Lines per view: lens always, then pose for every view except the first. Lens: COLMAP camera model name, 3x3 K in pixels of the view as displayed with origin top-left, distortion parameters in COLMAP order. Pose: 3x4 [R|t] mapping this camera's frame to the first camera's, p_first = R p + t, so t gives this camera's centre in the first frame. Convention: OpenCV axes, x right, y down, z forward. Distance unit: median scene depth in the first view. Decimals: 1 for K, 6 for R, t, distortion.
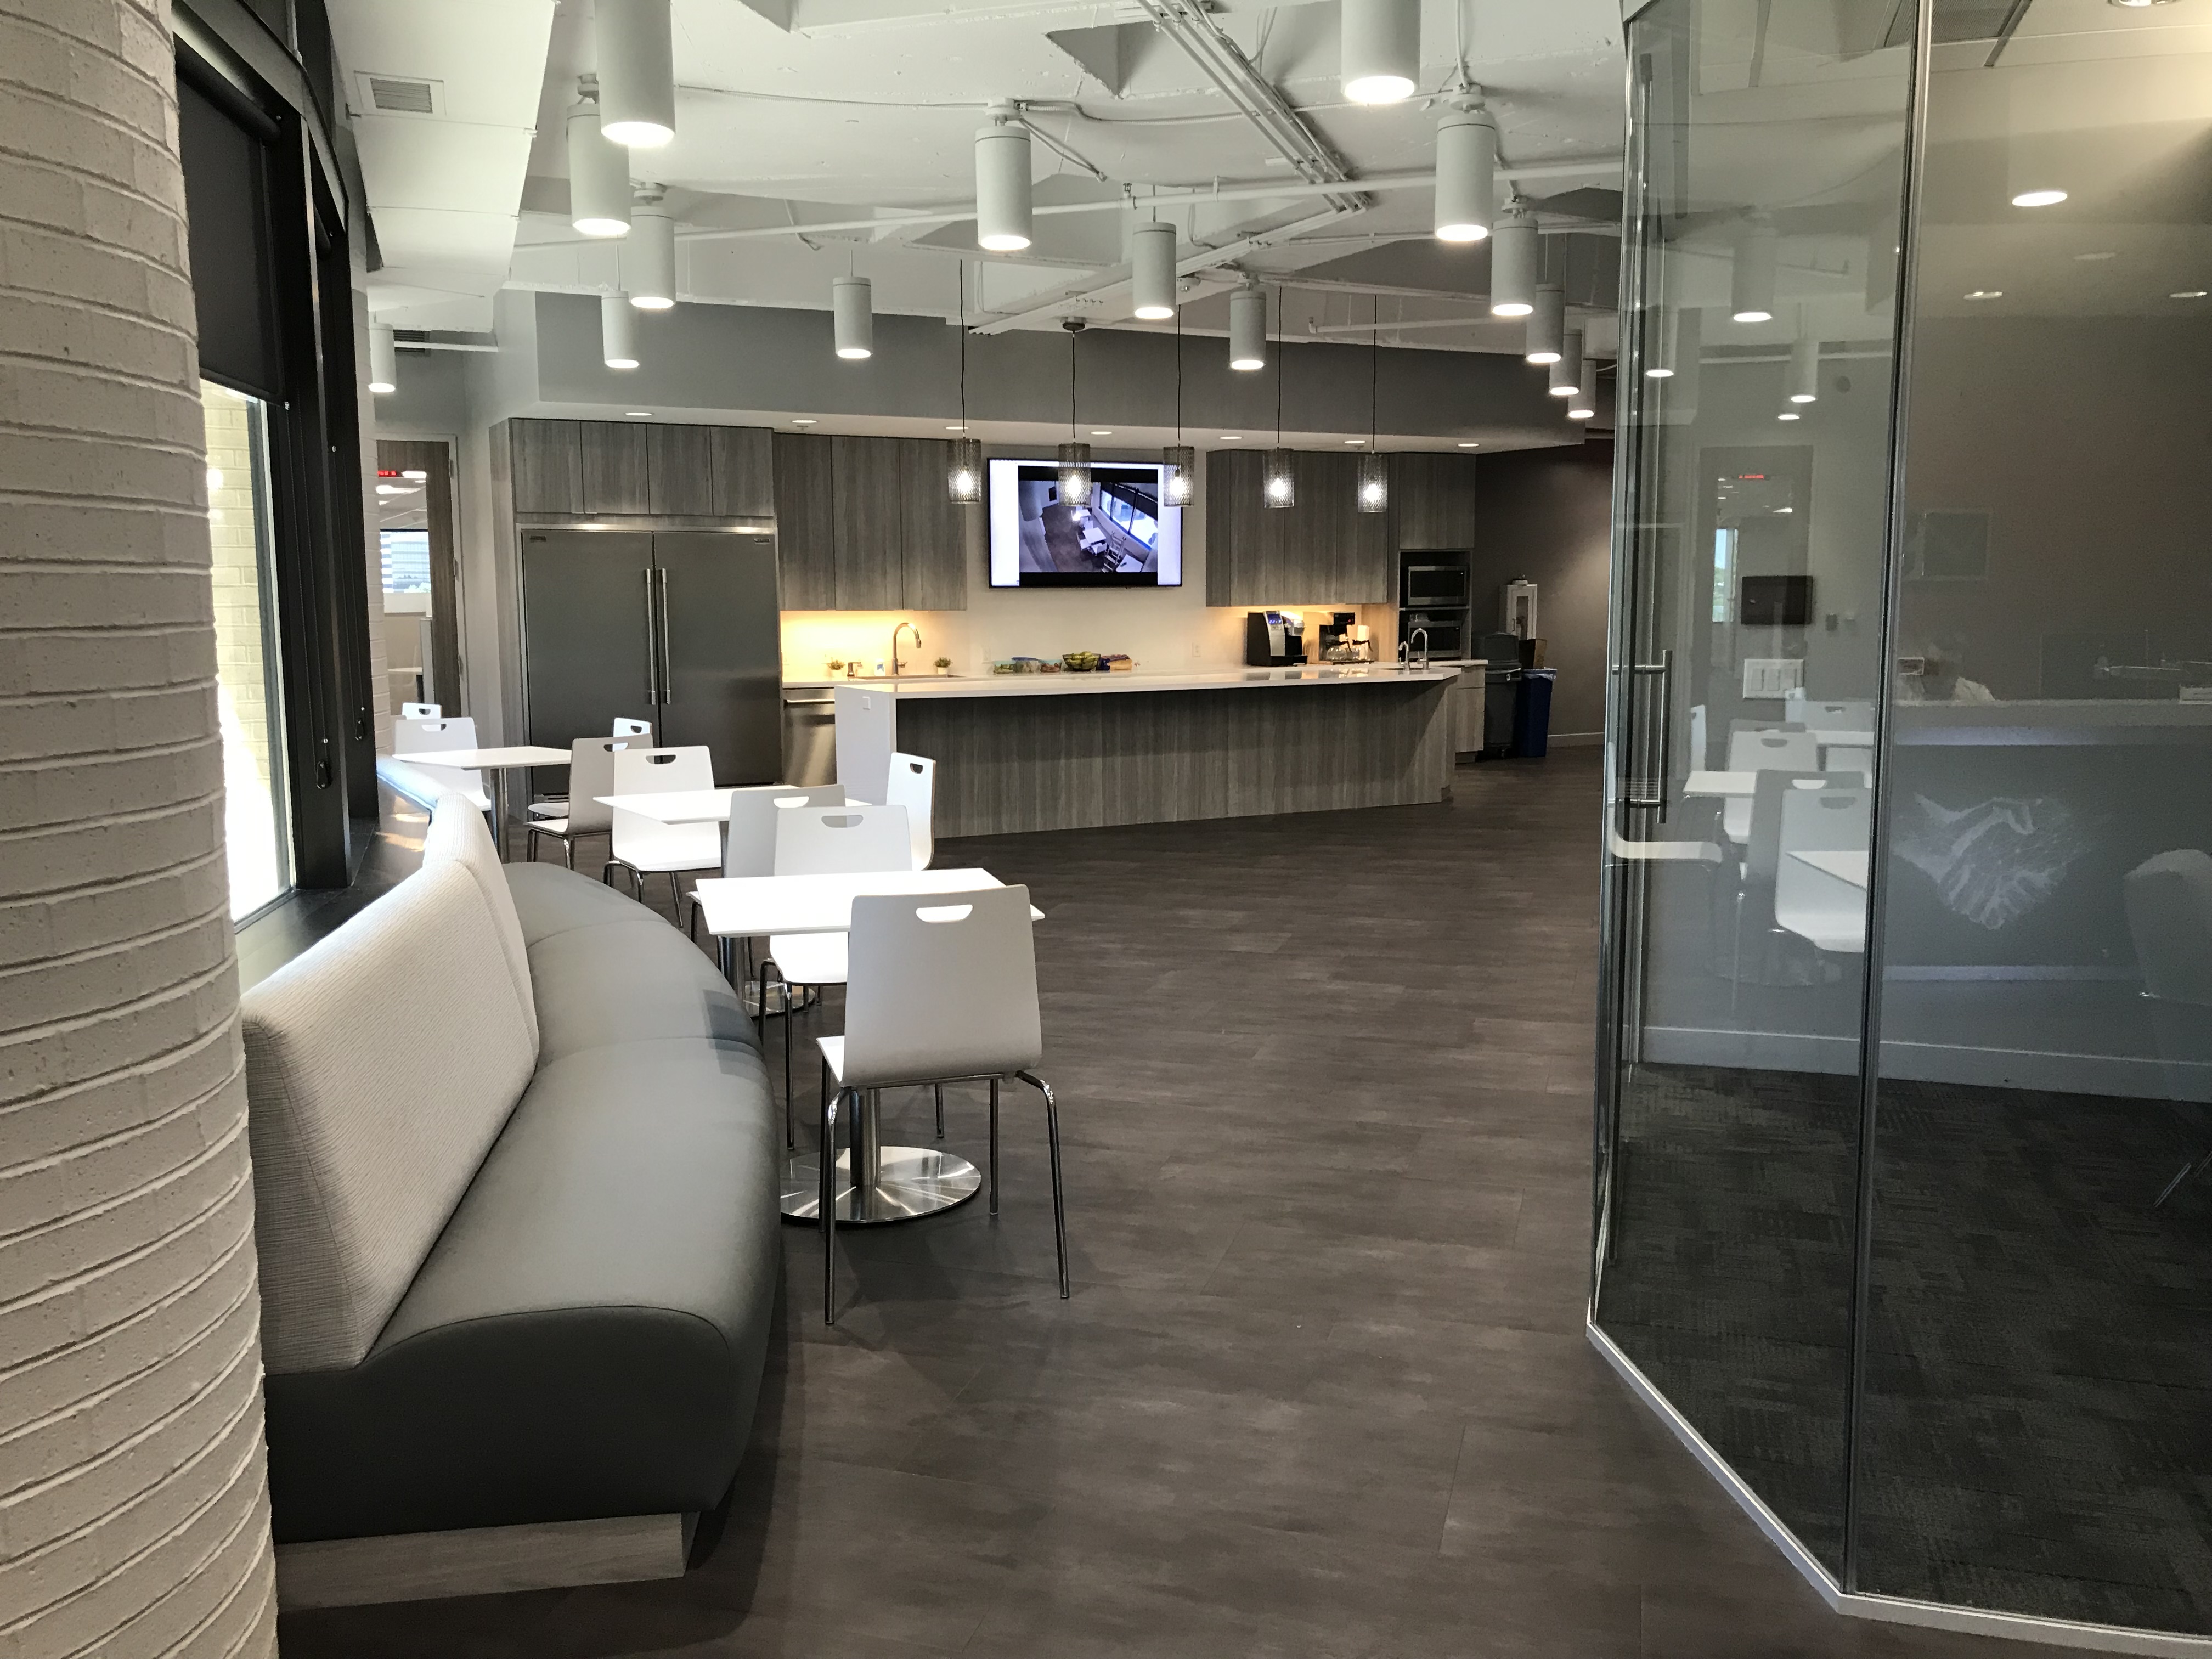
lens RADIAL K [[1835.8, 0, 1104.9], [0, 1835.8, 821.8], [0, 0, 1]] dist [-0.011079, -0.026940]
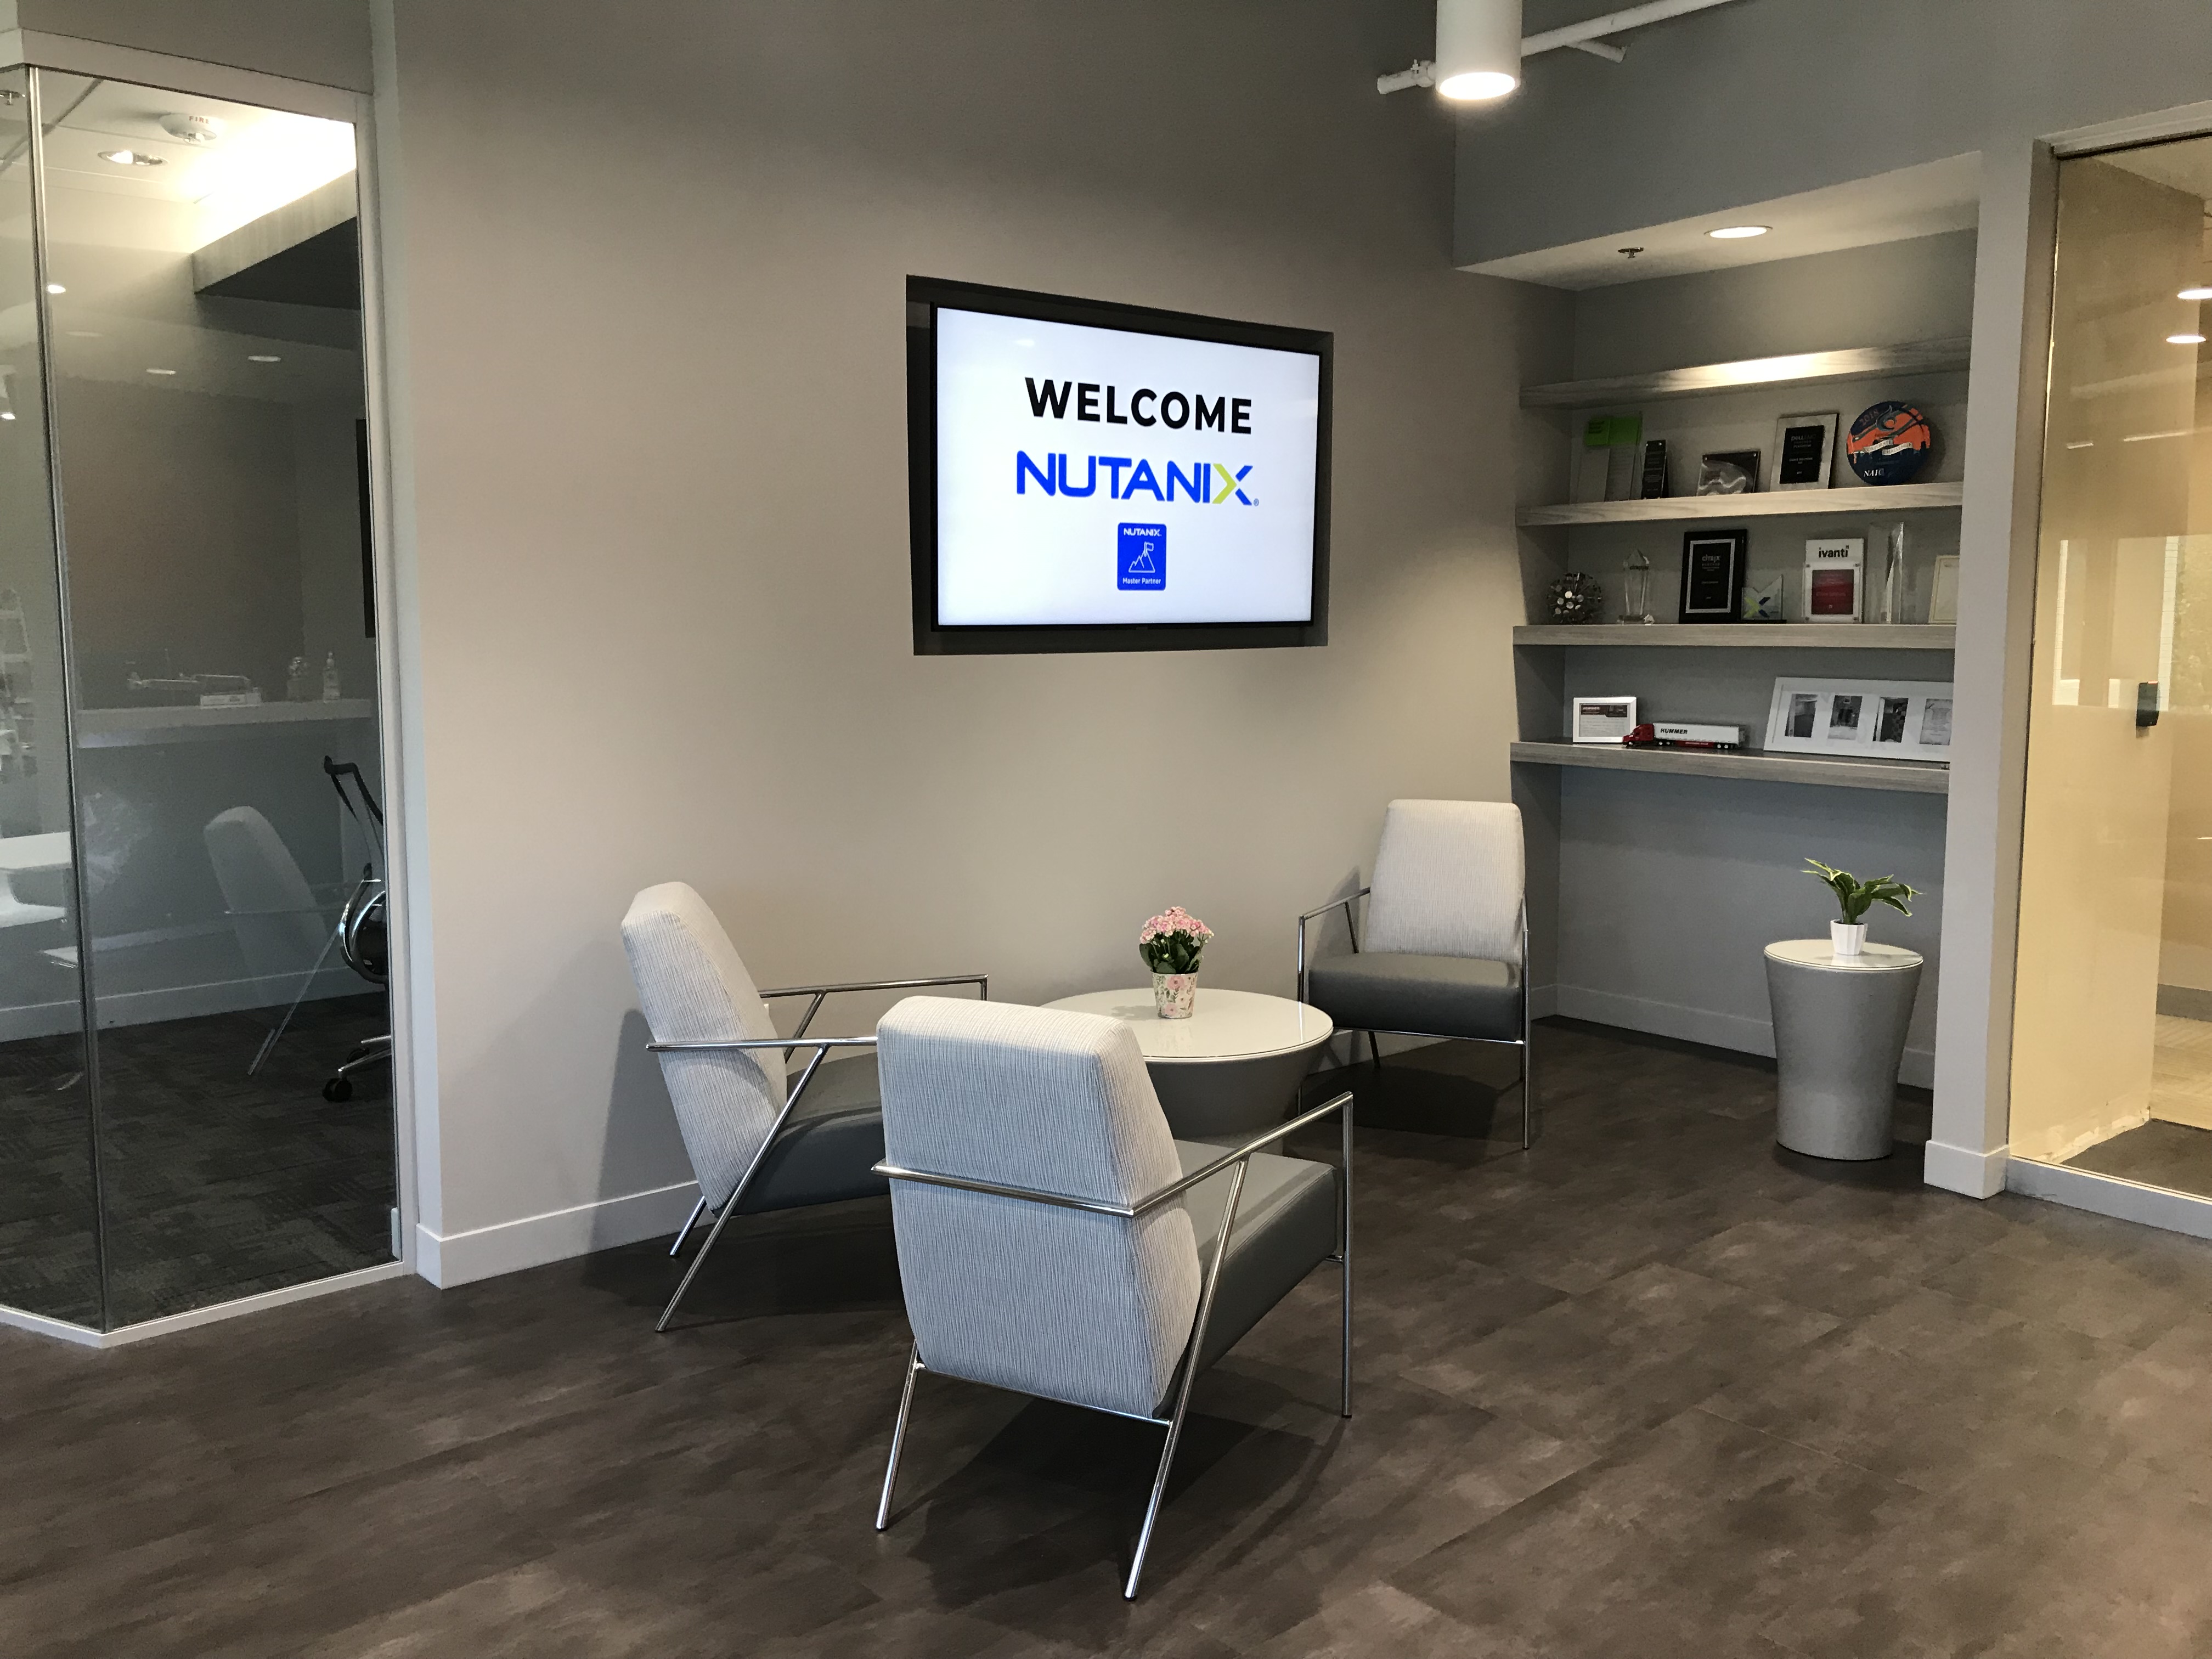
lens RADIAL K [[1835.8, 0, 1103.7], [0, 1835.8, 825.5], [0, 0, 1]] dist [-0.011079, -0.026940]
pose [[0.529351, -0.094828, 0.843087, -0.260790], [0.102203, 0.993625, 0.047590, 0.032893], [-0.842225, 0.060974, 0.535667, -0.334159]]
